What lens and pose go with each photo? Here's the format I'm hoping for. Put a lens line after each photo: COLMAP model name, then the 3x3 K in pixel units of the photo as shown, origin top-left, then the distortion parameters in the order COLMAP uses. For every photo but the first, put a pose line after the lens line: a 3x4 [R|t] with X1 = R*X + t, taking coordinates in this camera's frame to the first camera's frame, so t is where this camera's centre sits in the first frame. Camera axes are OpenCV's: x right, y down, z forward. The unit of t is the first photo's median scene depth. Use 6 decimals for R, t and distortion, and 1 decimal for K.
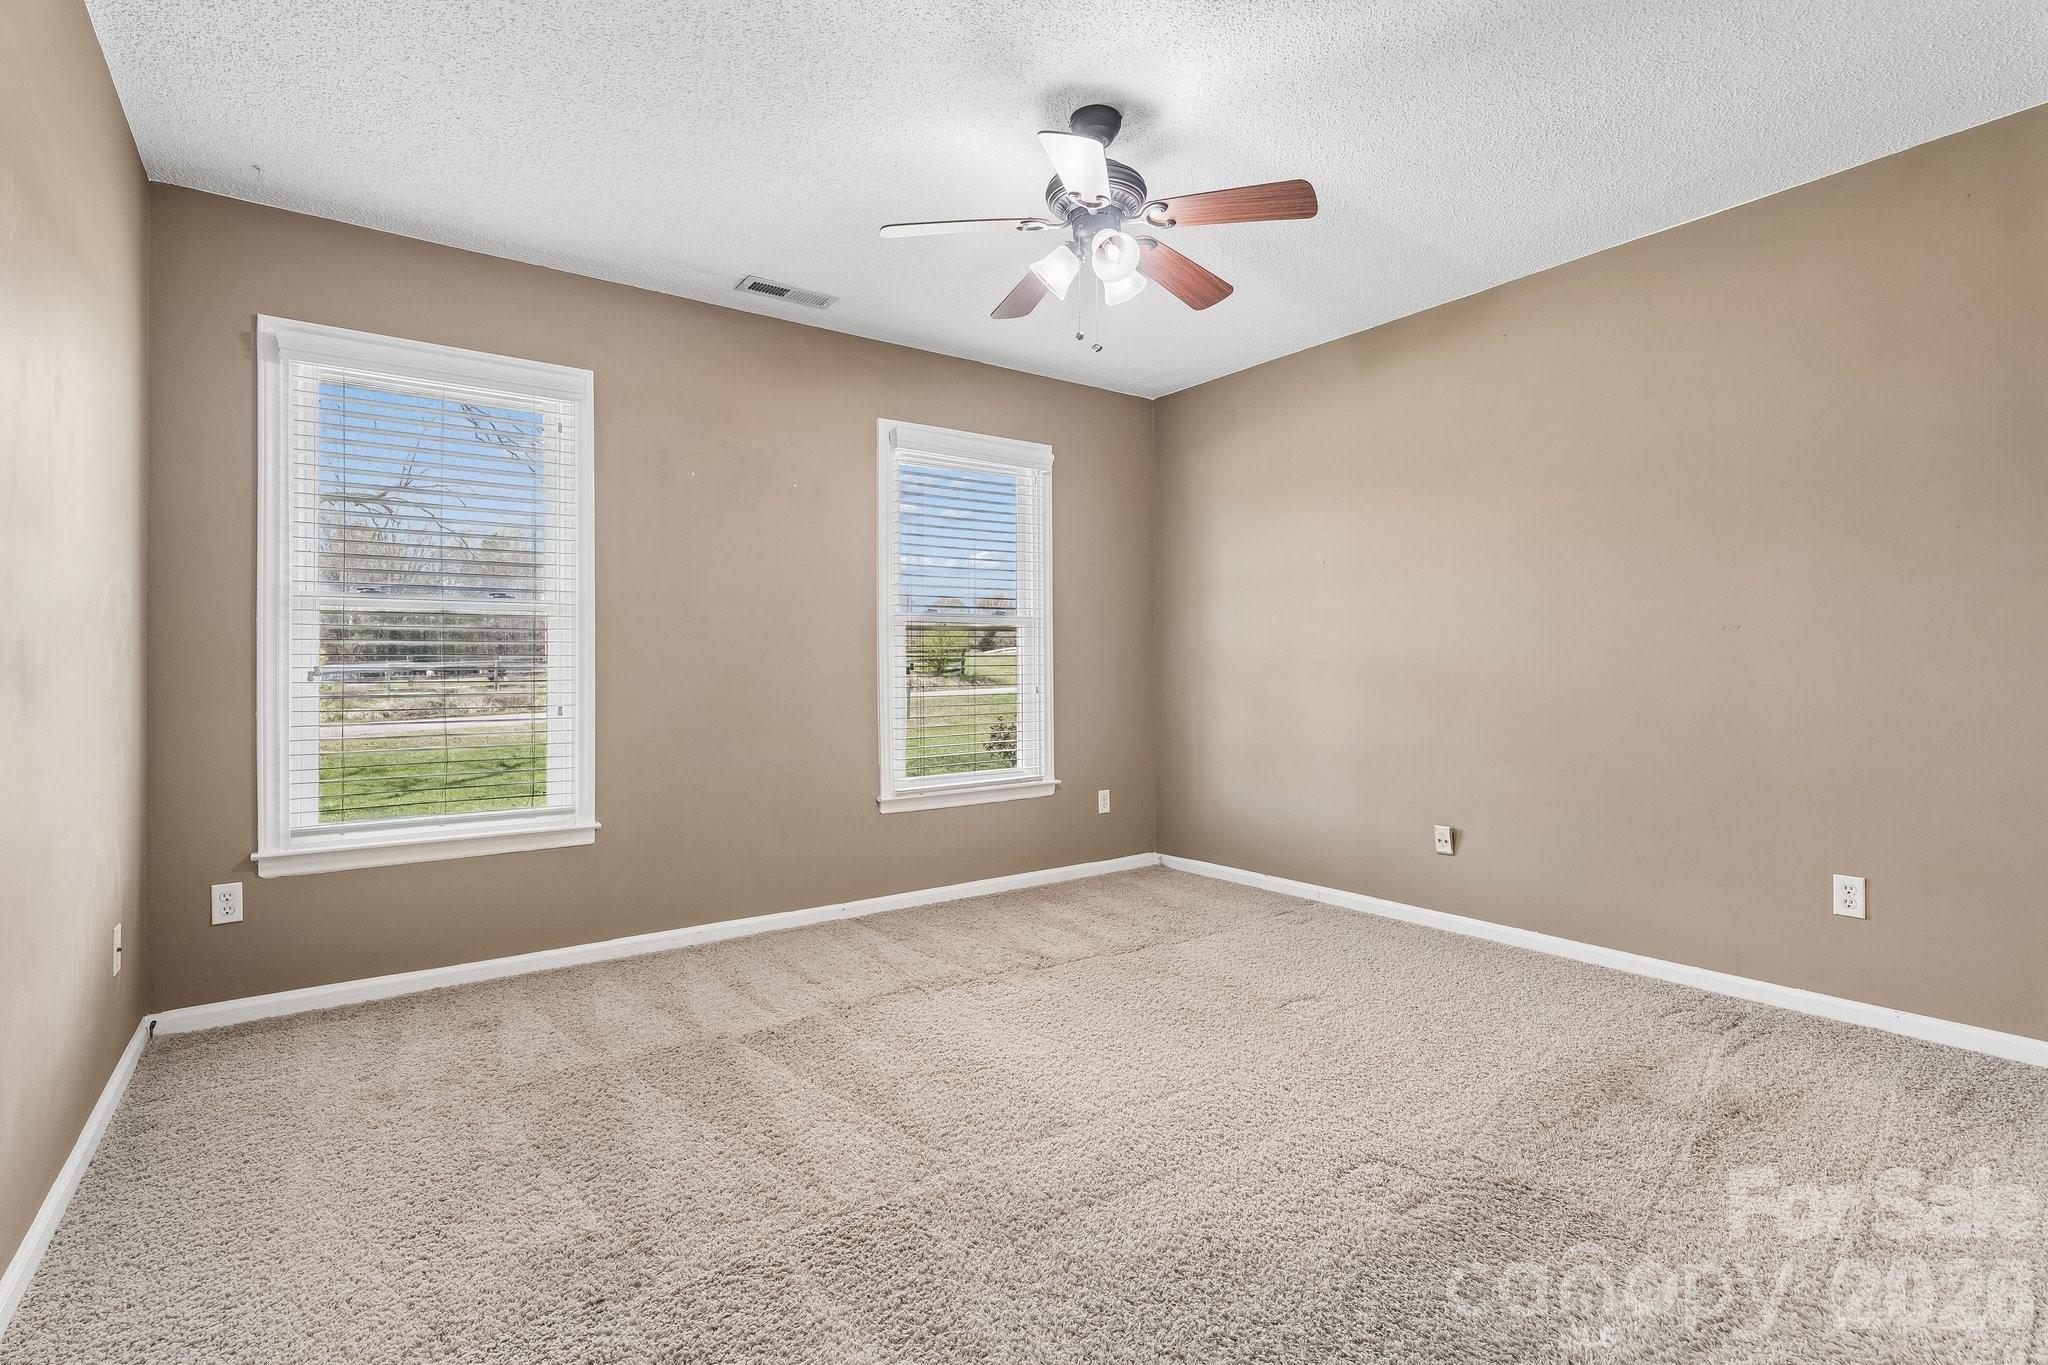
lens RADIAL K [[1011.6, 0, 1011.5], [0, 1011.6, 671.6], [0, 0, 1]] dist [0.033280, 0.000129]
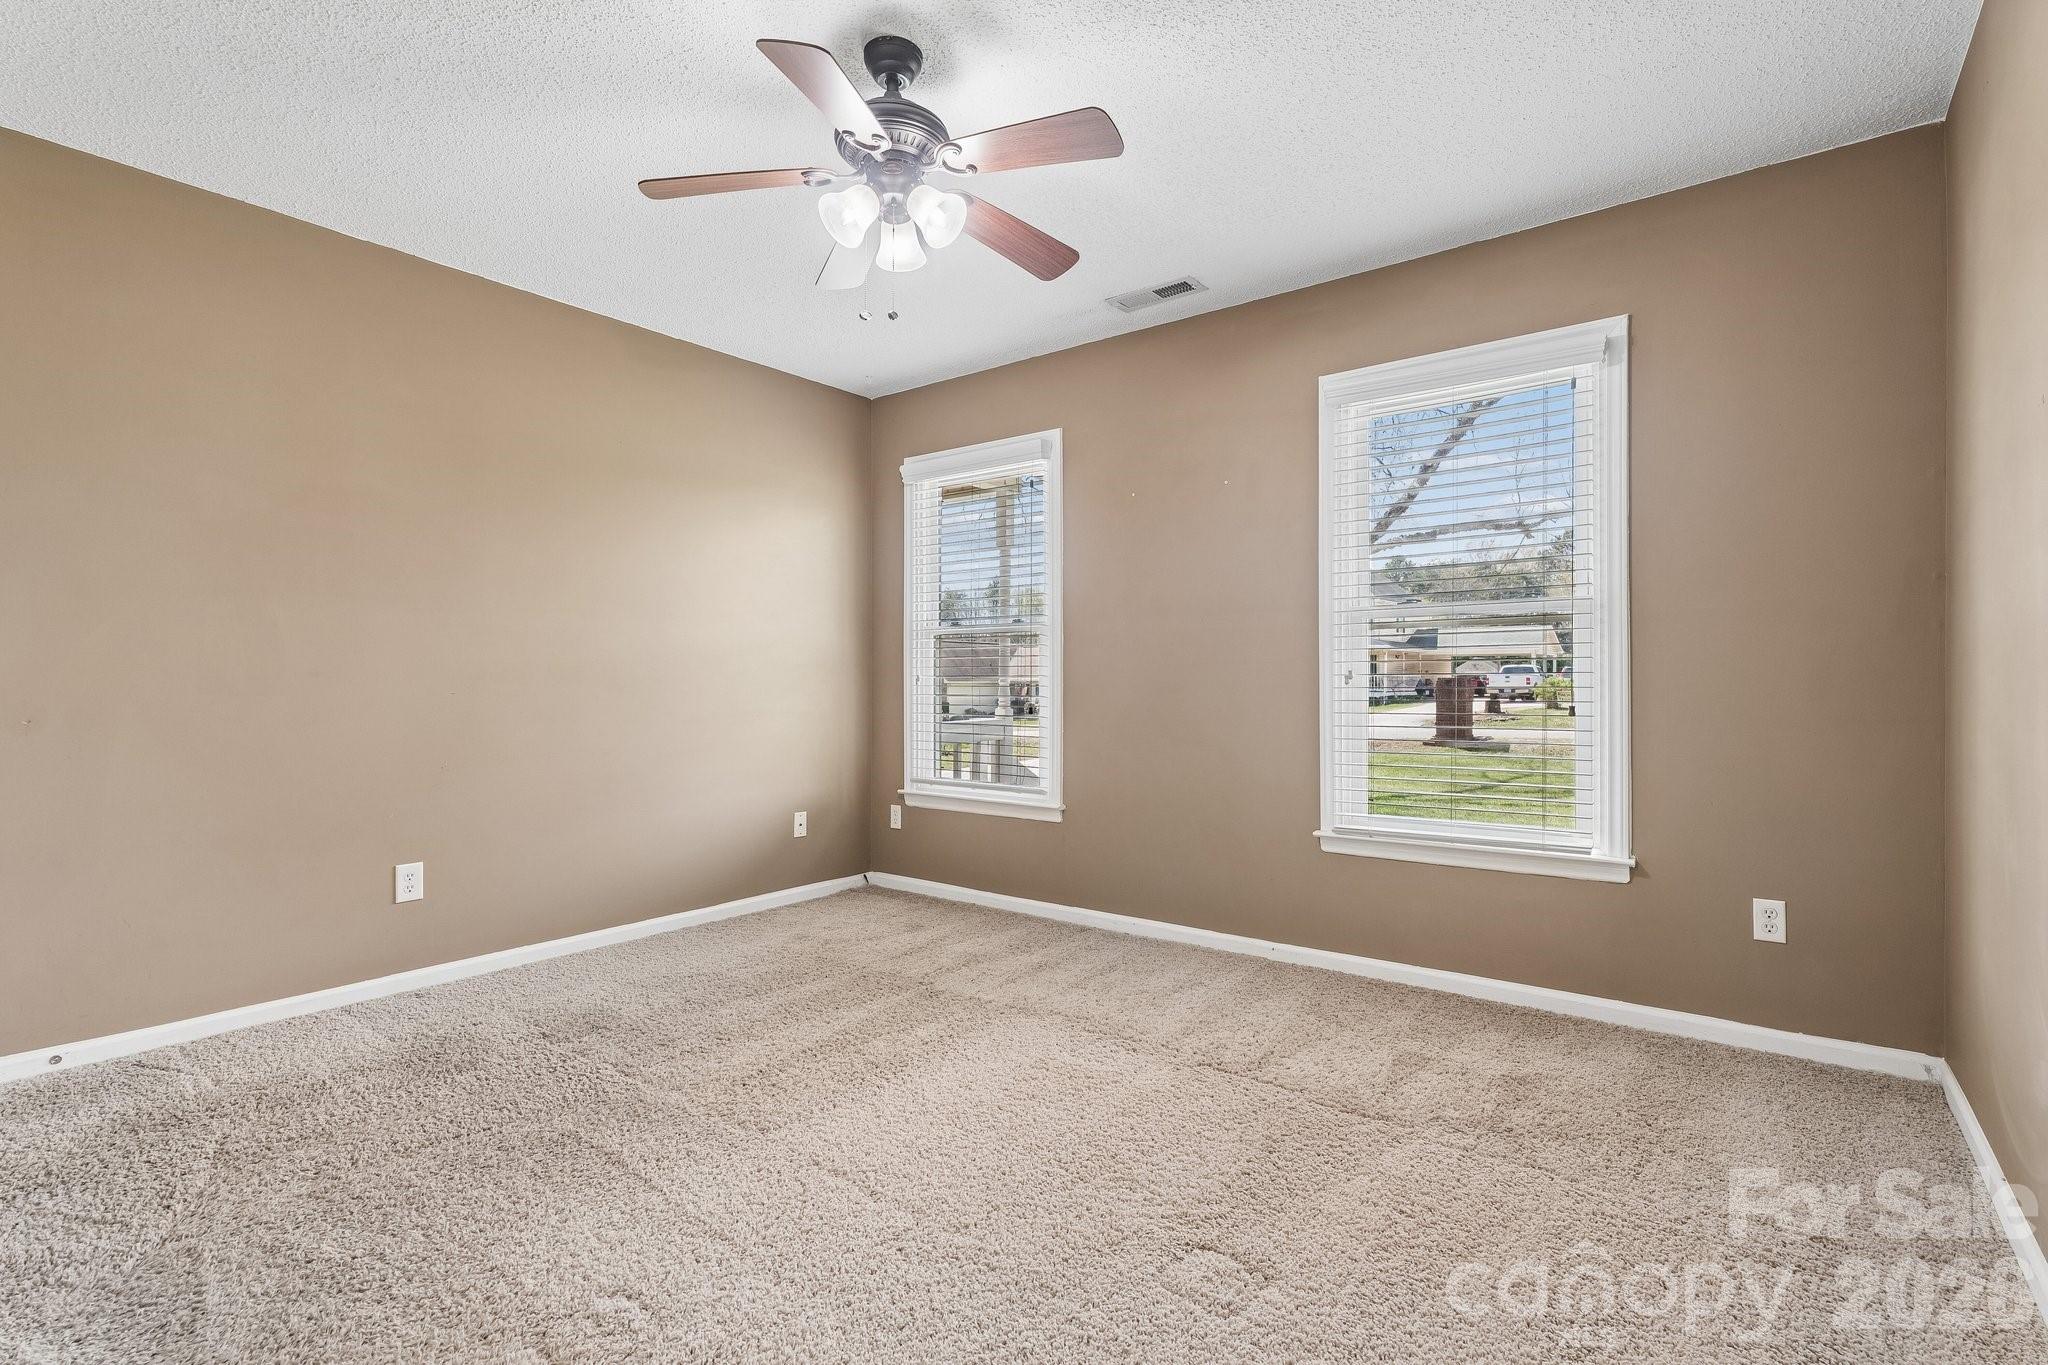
lens RADIAL K [[1011.6, 0, 1011.5], [0, 1011.6, 671.6], [0, 0, 1]] dist [0.033280, 0.000129]
pose [[0.252841, 0.001440, -0.967507, 0.743766], [0.003849, 0.999989, 0.002494, -0.012290], [0.967500, -0.004355, 0.252832, 0.655598]]
